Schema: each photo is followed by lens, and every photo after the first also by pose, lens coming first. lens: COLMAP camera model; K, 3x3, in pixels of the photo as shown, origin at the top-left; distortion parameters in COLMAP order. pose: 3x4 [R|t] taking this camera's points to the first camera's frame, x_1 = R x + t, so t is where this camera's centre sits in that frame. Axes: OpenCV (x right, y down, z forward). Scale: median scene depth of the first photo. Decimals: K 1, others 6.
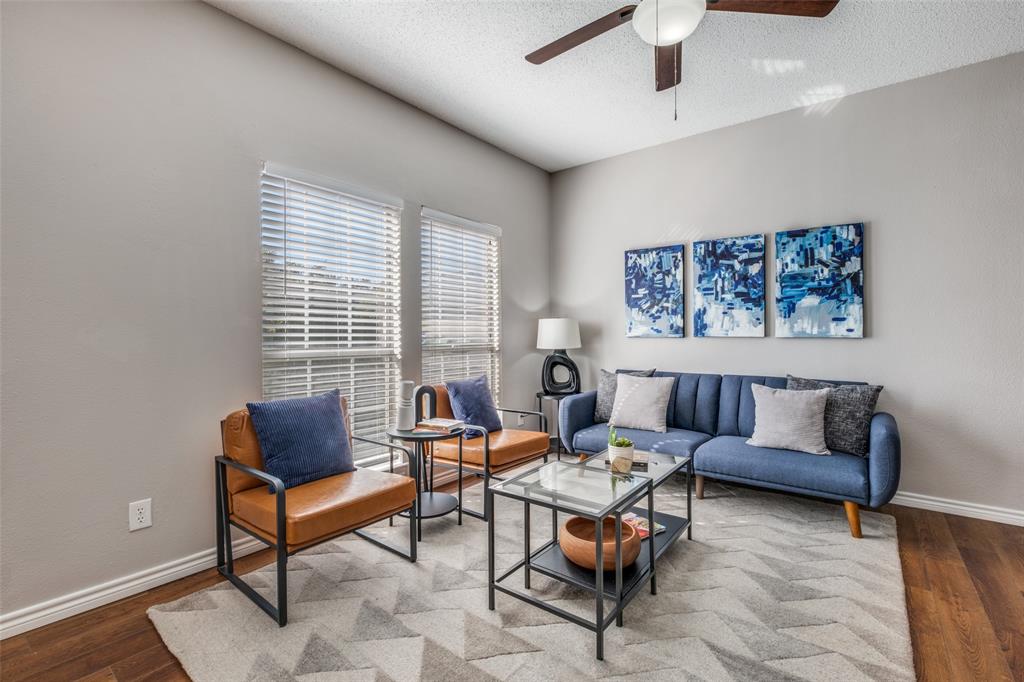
lens RADIAL K [[444.8, 0, 513.4], [0, 444.8, 336.8], [0, 0, 1]] dist [-0.003828, -0.002701]
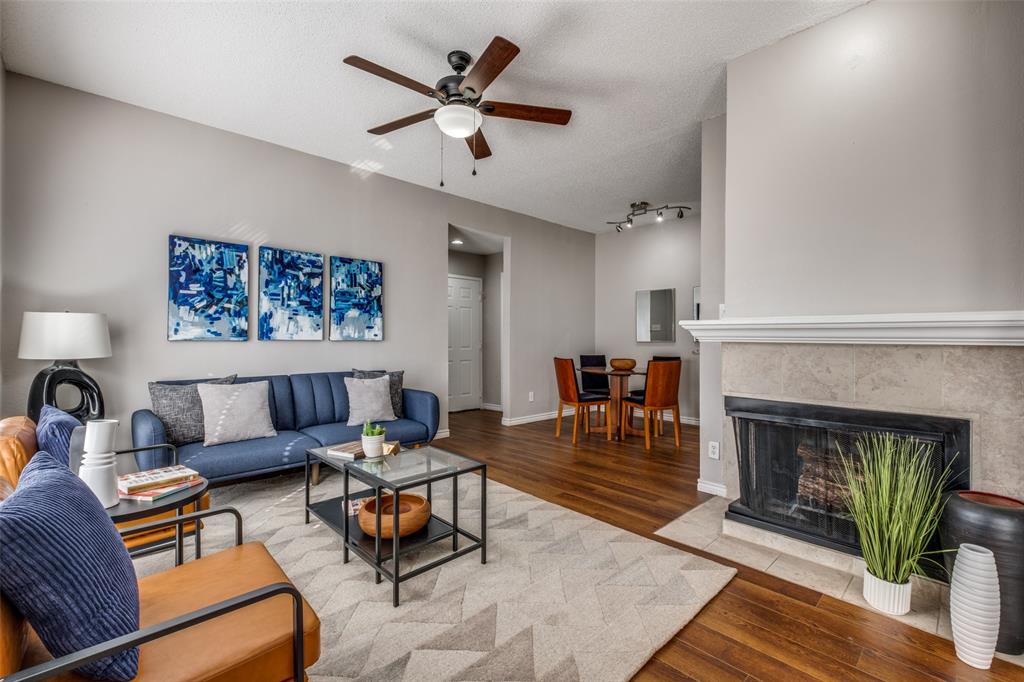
lens RADIAL K [[444.8, 0, 517.3], [0, 444.8, 335.9], [0, 0, 1]] dist [-0.003828, -0.002701]
pose [[0.137885, 0.007459, 0.990420, -0.535719], [0.001951, 0.999968, -0.007803, -0.000524], [-0.990446, 0.003008, 0.137866, 0.301208]]
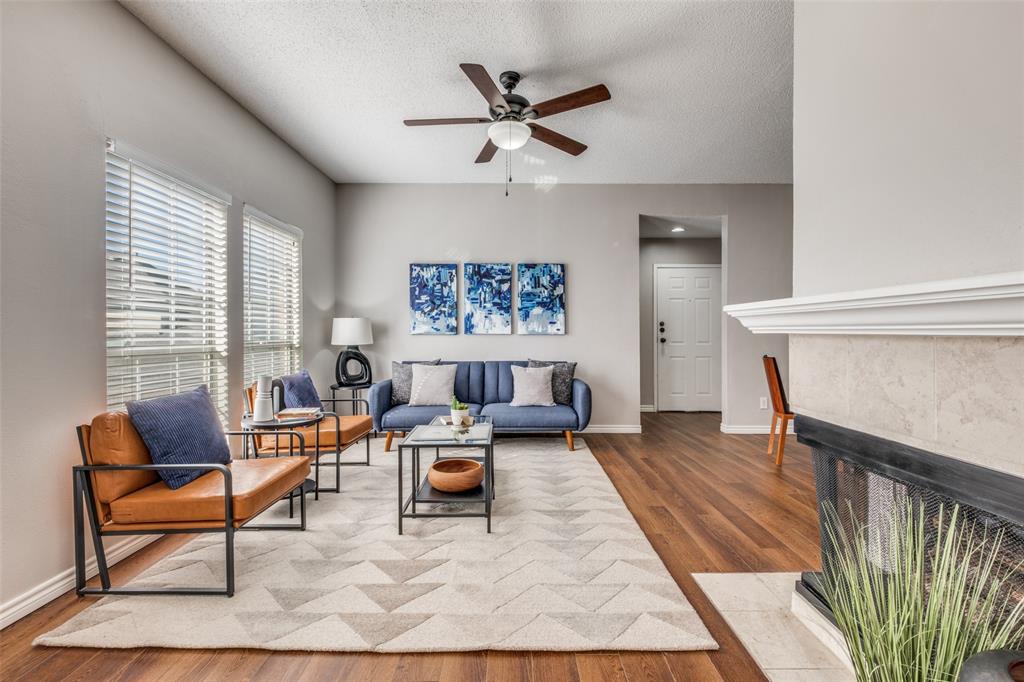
lens RADIAL K [[444.8, 0, 511.9], [0, 444.8, 333.1], [0, 0, 1]] dist [-0.003828, -0.002701]
pose [[0.787961, 0.002421, 0.615720, -0.319170], [0.002183, 0.999975, -0.006725, 0.006521], [-0.615721, 0.006643, 0.787936, -0.144420]]
